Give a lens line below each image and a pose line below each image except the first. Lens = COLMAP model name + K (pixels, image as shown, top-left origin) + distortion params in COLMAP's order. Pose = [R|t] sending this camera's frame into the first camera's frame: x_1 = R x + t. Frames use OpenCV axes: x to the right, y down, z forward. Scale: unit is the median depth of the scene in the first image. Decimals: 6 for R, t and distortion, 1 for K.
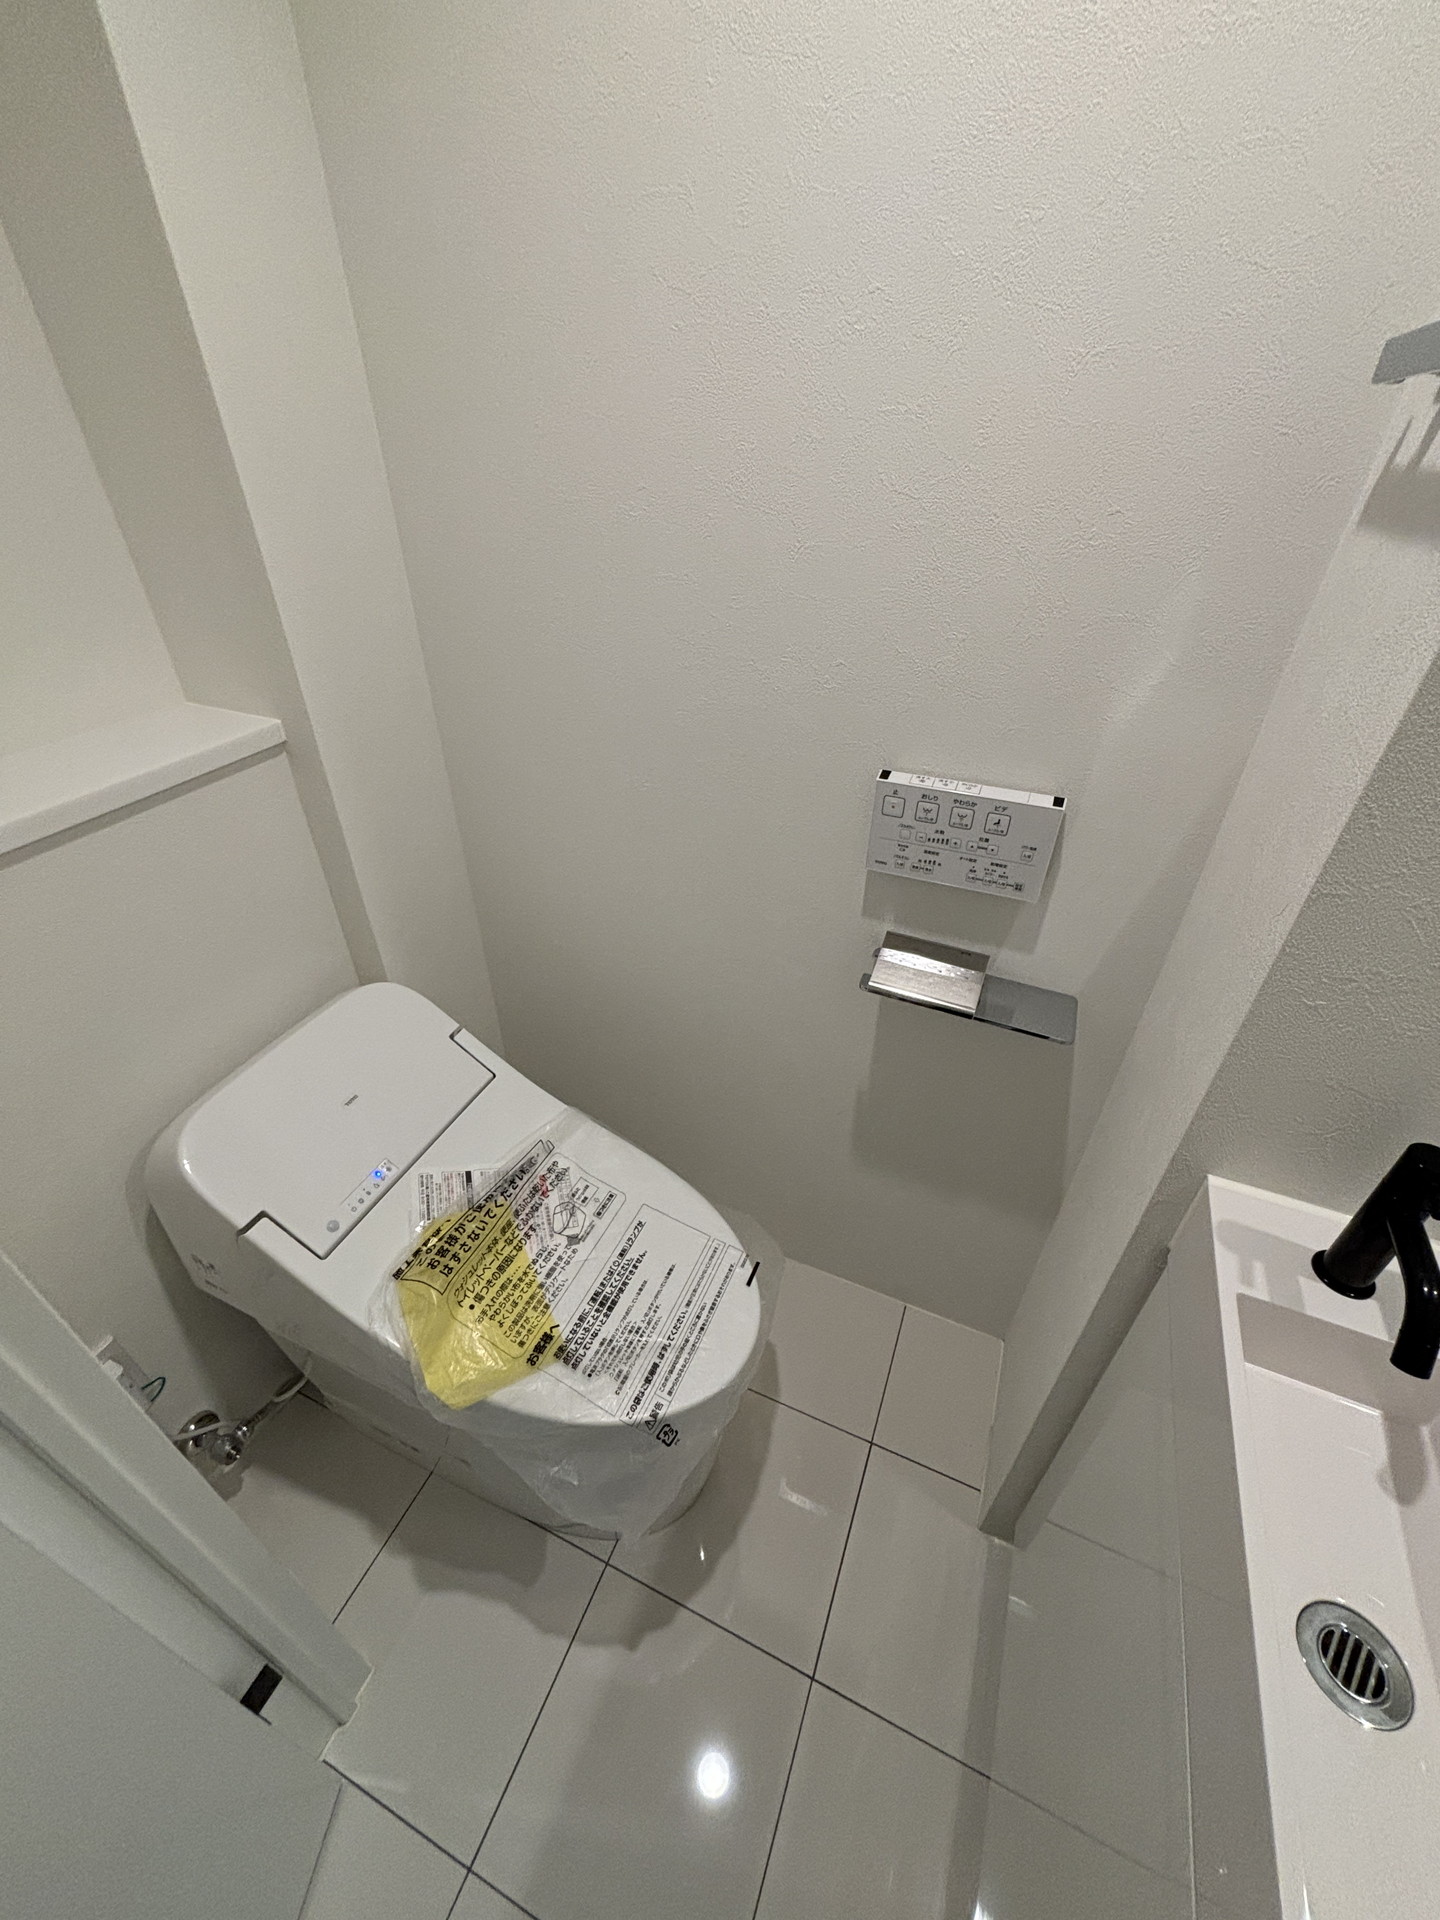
lens RADIAL K [[775.6, 0, 713.4], [0, 775.6, 959.9], [0, 0, 1]] dist [-0.003437, -0.000342]
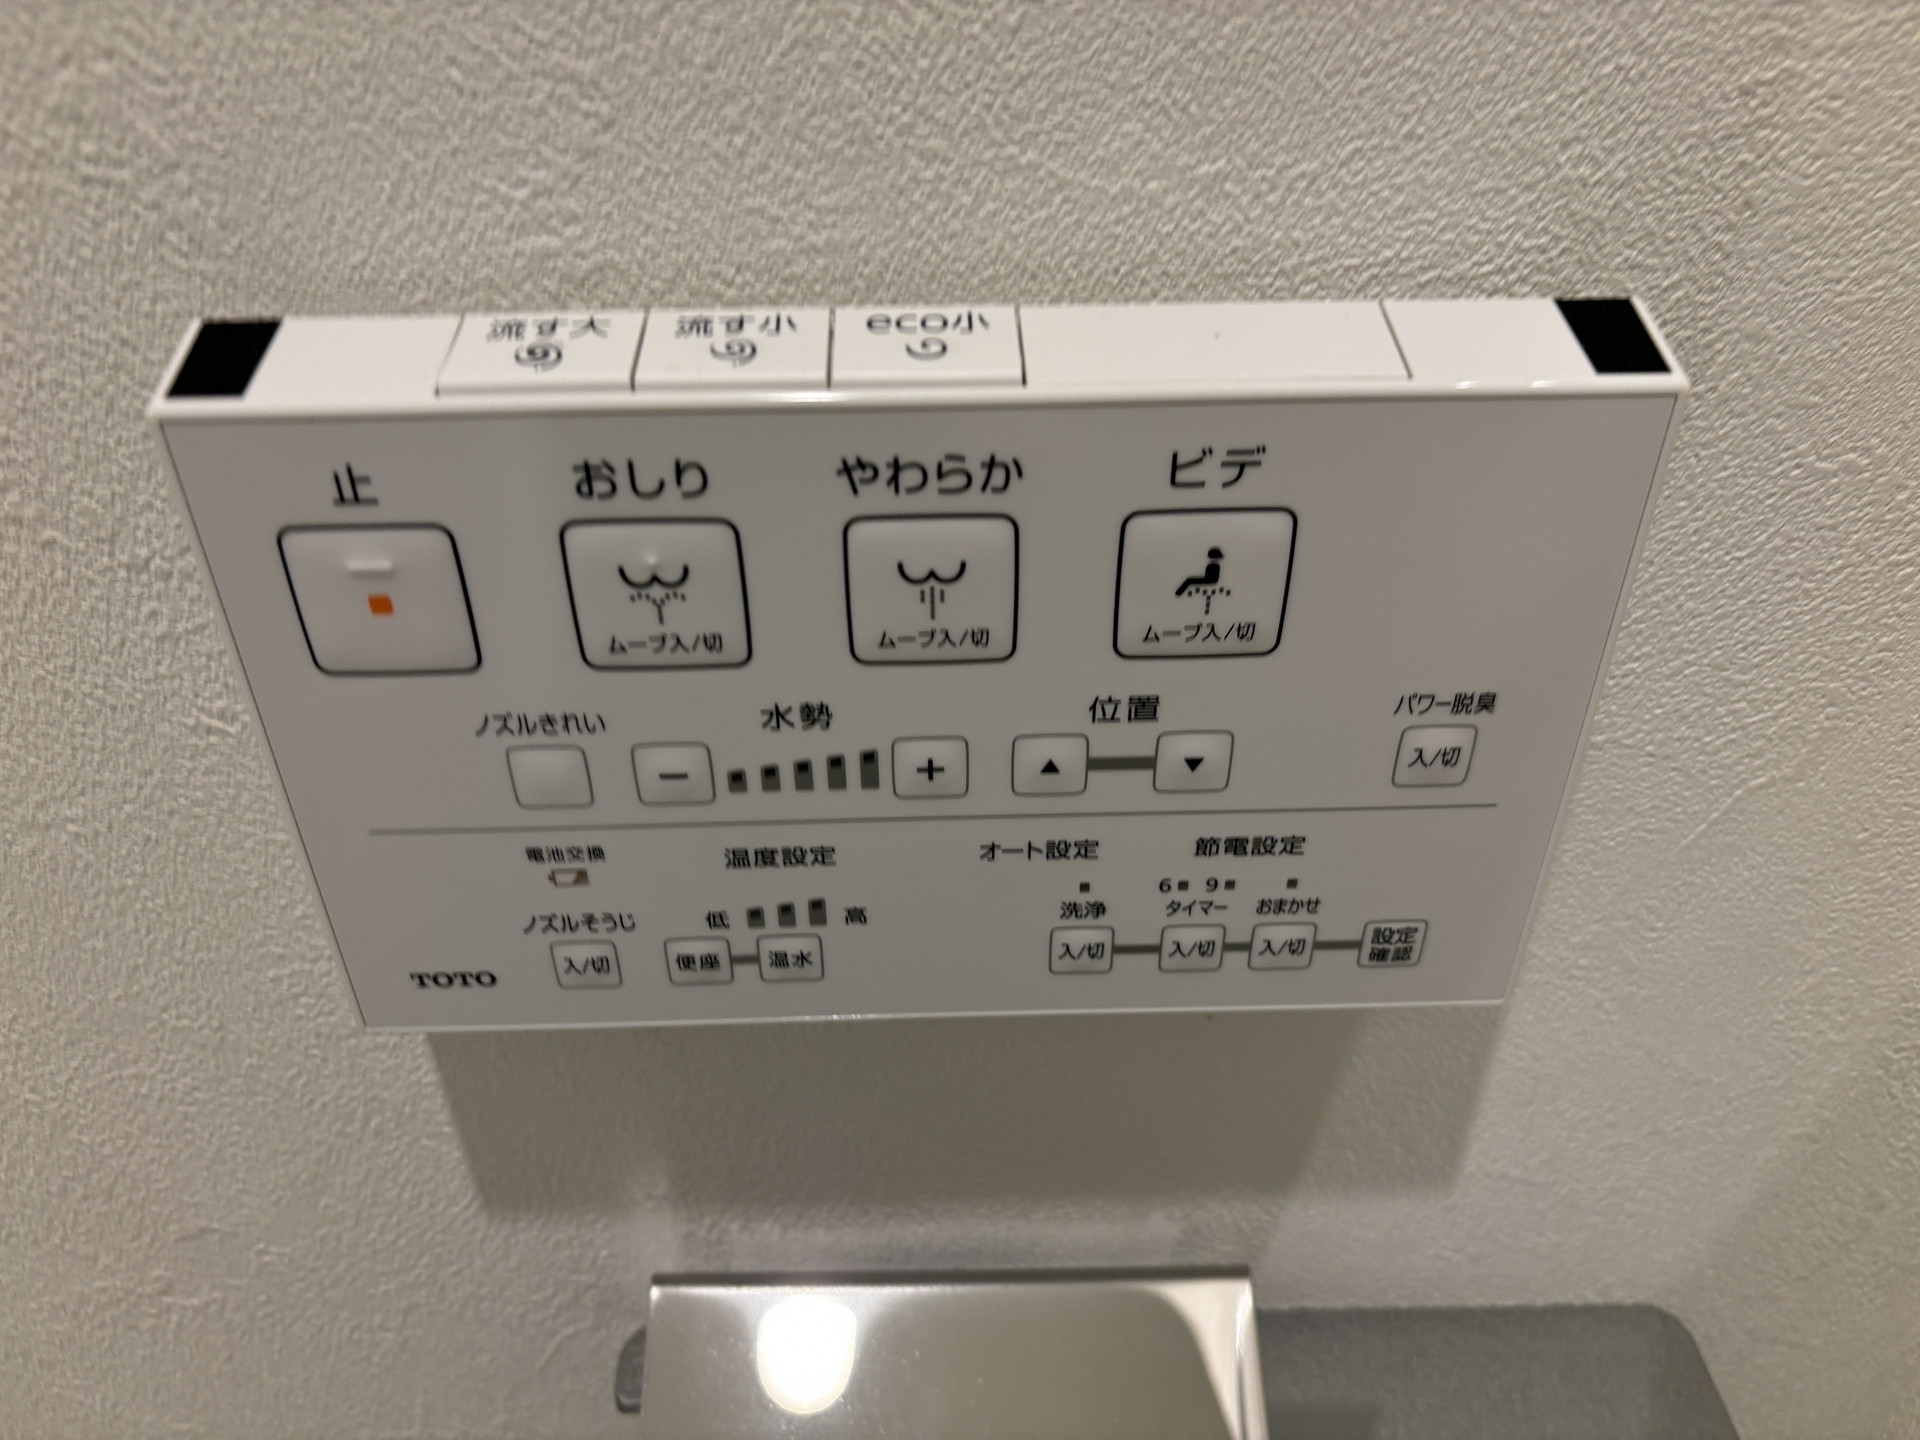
lens RADIAL K [[1465.4, 0, 964.5], [0, 1465.4, 719.6], [0, 0, 1]] dist [-0.001954, -0.002243]
pose [[0.908428, -0.248748, 0.335981, 0.236169], [0.250524, 0.967332, 0.038808, -0.168019], [-0.334659, 0.048917, 0.941069, 0.763479]]
